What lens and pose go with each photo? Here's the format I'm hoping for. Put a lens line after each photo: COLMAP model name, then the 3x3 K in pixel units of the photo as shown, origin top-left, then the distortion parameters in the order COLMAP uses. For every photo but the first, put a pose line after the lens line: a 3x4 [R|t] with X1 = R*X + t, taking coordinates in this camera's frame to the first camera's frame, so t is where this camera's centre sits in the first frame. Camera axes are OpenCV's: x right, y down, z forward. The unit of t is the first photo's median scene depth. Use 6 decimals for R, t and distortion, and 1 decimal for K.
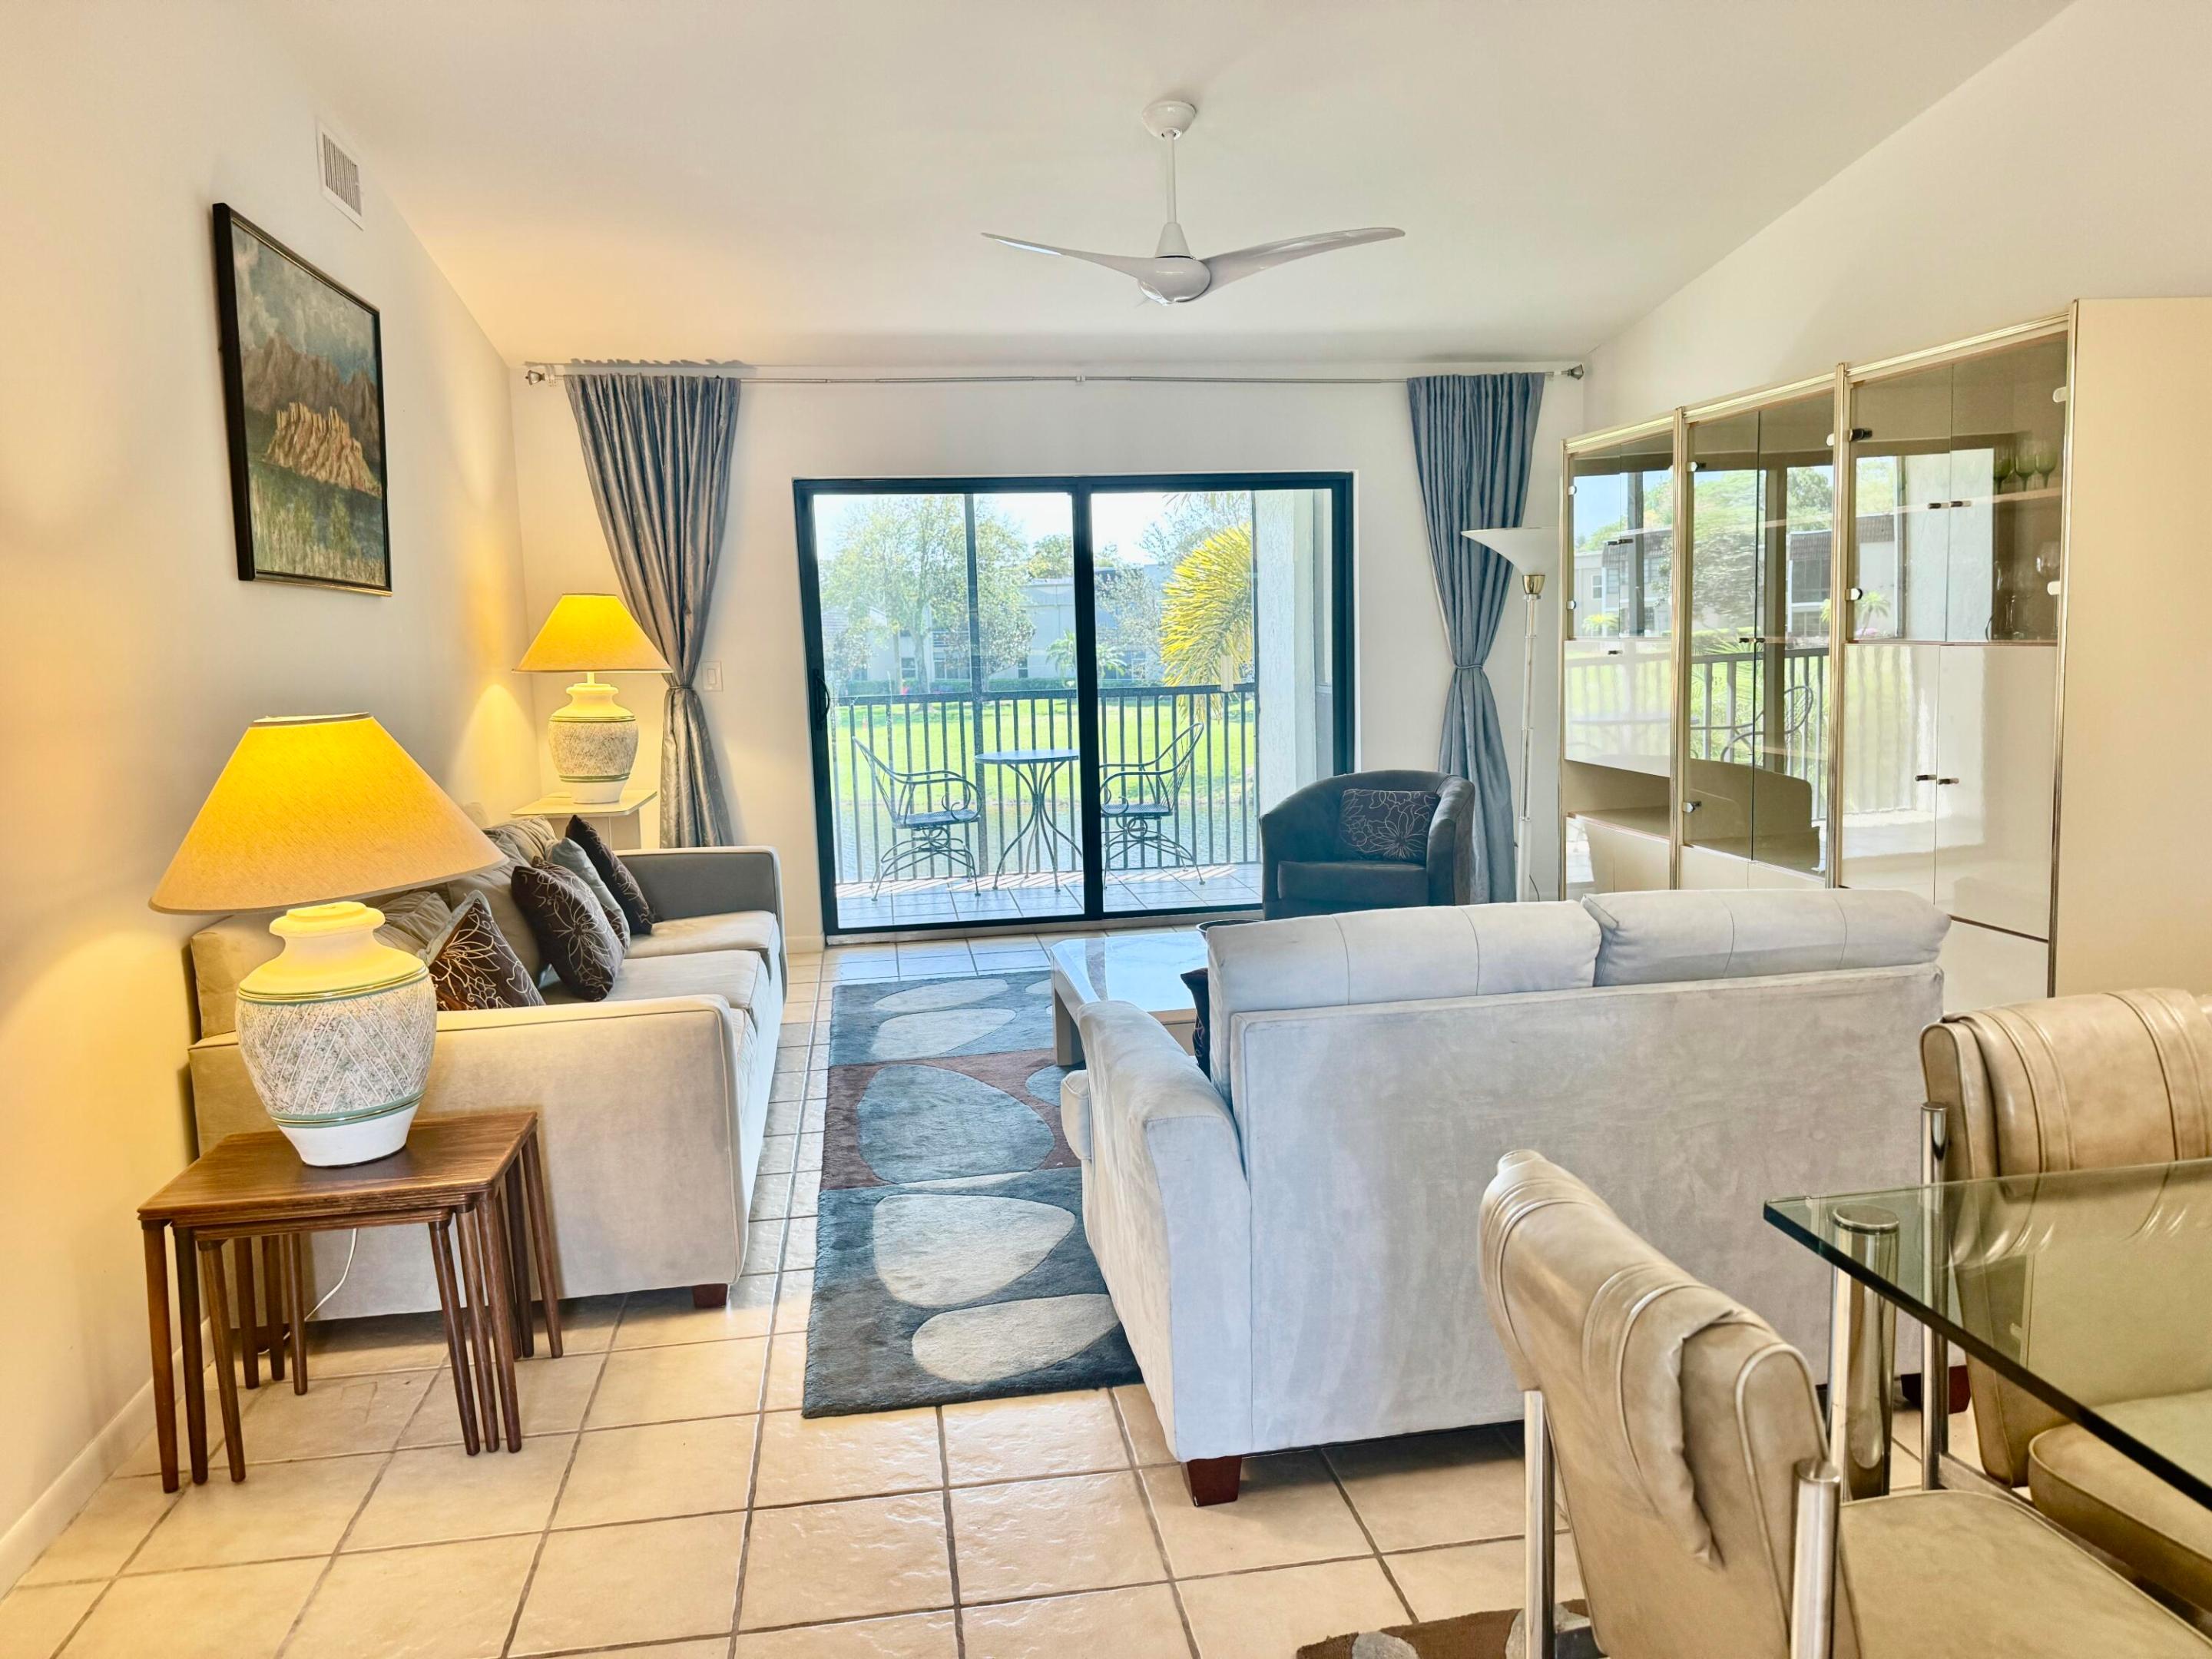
lens RADIAL K [[1563.2, 0, 1090.1], [0, 1563.2, 834.4], [0, 0, 1]] dist [0.055168, -0.006320]
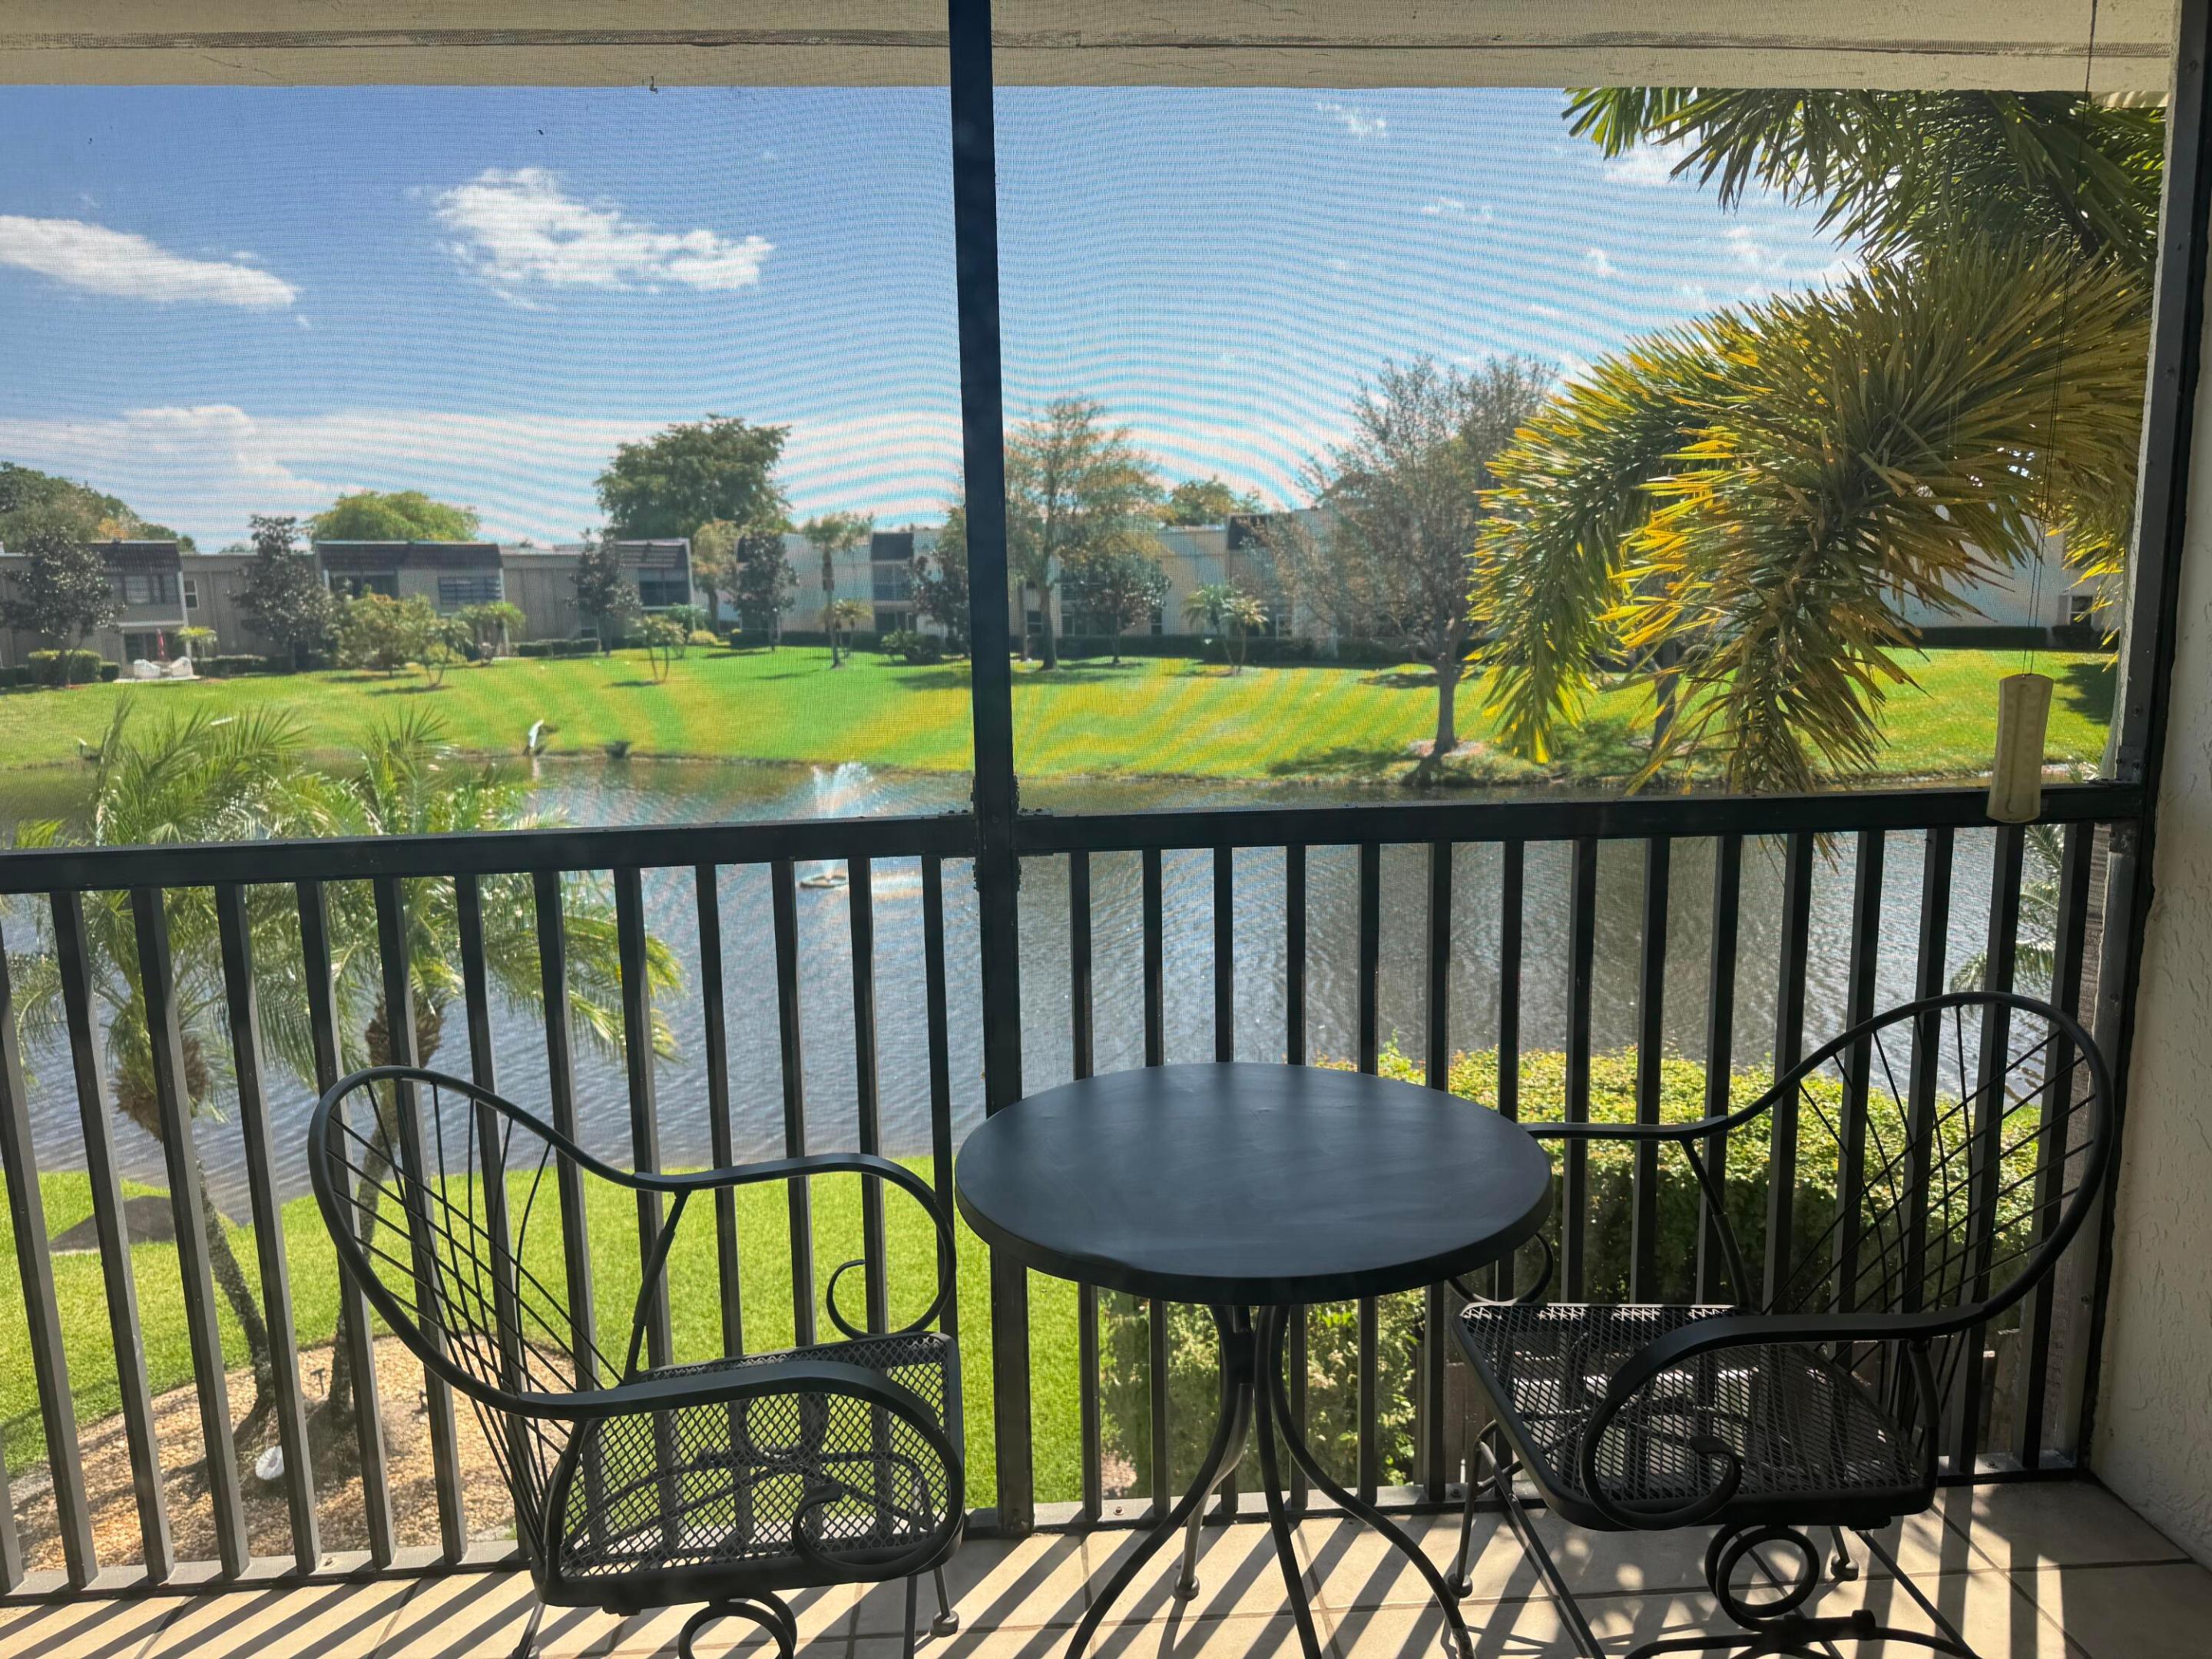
lens RADIAL K [[1563.2, 0, 1090.1], [0, 1563.2, 834.4], [0, 0, 1]] dist [0.055168, -0.006320]
pose [[0.996295, 0.018296, -0.084033, -0.028523], [-0.015789, 0.999413, 0.030400, -0.094284], [0.084540, -0.028961, 0.995999, 0.761519]]
